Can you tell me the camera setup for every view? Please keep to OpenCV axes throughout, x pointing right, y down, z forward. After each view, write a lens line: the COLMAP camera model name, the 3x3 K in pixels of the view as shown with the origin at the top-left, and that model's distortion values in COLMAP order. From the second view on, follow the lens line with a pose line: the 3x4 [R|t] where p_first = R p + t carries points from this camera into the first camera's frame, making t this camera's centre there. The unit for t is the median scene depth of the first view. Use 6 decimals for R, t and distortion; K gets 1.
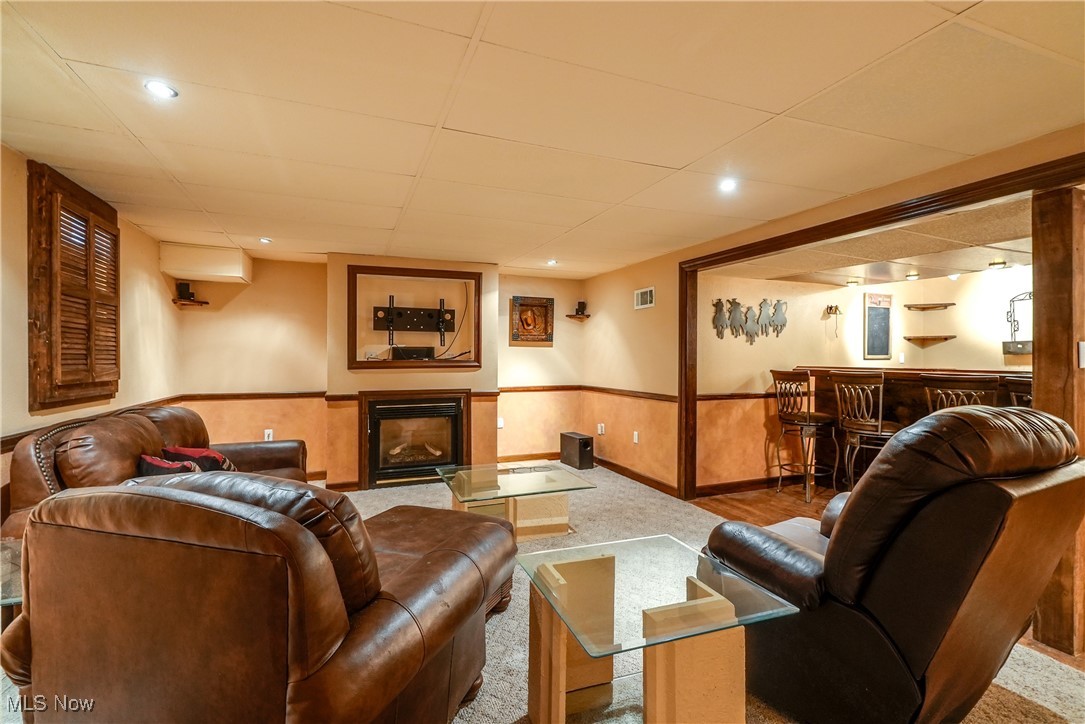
lens RADIAL K [[500.9, 0, 541.7], [0, 500.9, 357.5], [0, 0, 1]] dist [-0.002408, 0.000169]
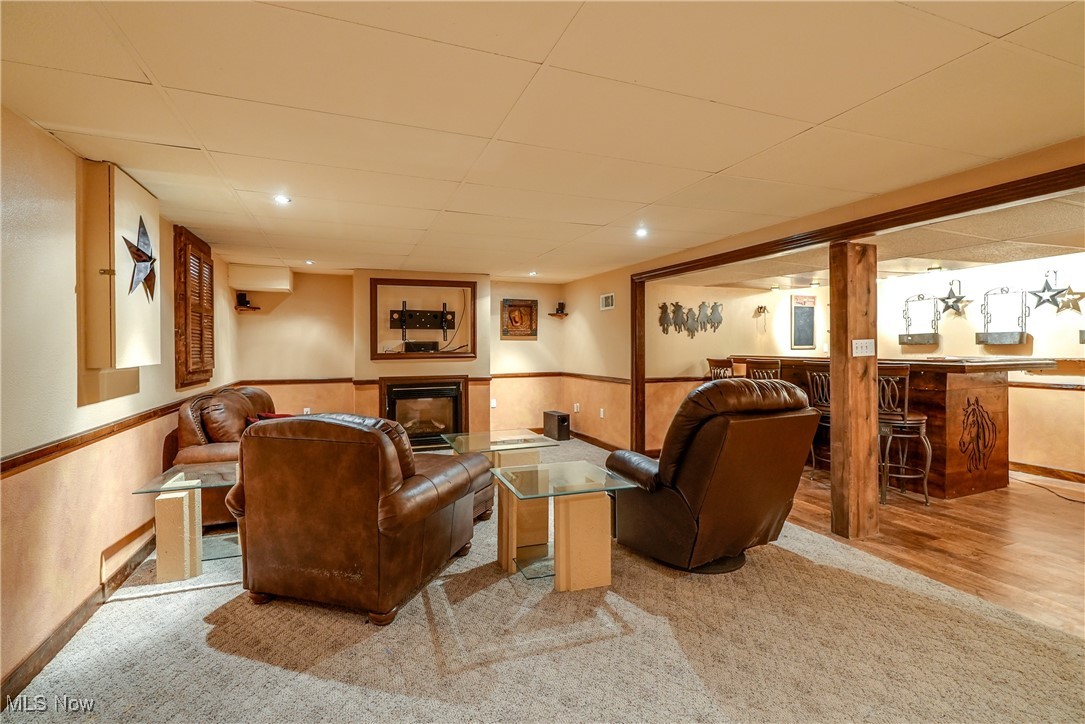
lens RADIAL K [[512.6, 0, 557.7], [0, 512.6, 344.2], [0, 0, 1]] dist [-0.001425, 0.000015]
pose [[0.999721, -0.005172, 0.023028, 0.054896], [0.005272, 0.999977, -0.004277, -0.007972], [-0.023005, 0.004397, 0.999726, -0.294155]]
